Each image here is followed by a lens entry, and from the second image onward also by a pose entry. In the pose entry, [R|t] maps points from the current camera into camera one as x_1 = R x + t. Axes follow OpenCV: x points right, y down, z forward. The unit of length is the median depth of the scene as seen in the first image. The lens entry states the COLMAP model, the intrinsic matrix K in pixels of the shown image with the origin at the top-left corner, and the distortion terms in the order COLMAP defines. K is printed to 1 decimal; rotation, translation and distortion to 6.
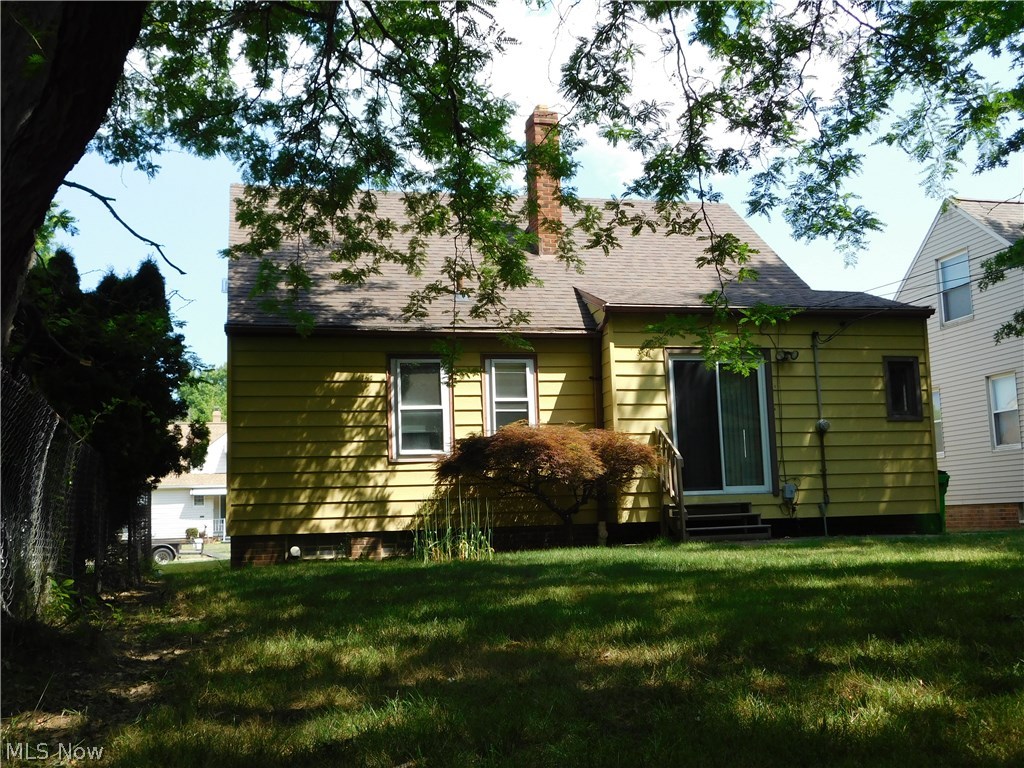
lens RADIAL K [[1073.2, 0, 511.3], [0, 1073.2, 382.2], [0, 0, 1]] dist [-0.011308, 0.000000]
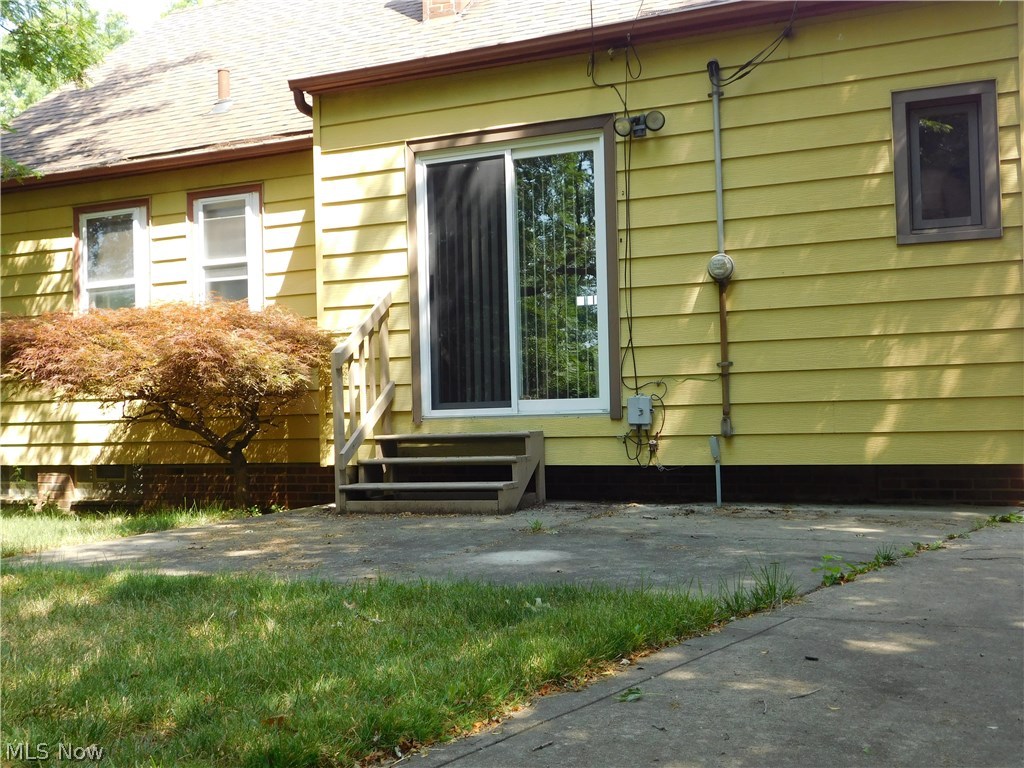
lens RADIAL K [[1073.2, 0, 512.2], [0, 1073.2, 387.3], [0, 0, 1]] dist [-0.011308, 0.000000]
pose [[0.806215, -0.004247, -0.591608, 0.493799], [0.075981, 0.992437, 0.096418, 0.040705], [0.586724, -0.122684, 0.800440, 0.580485]]
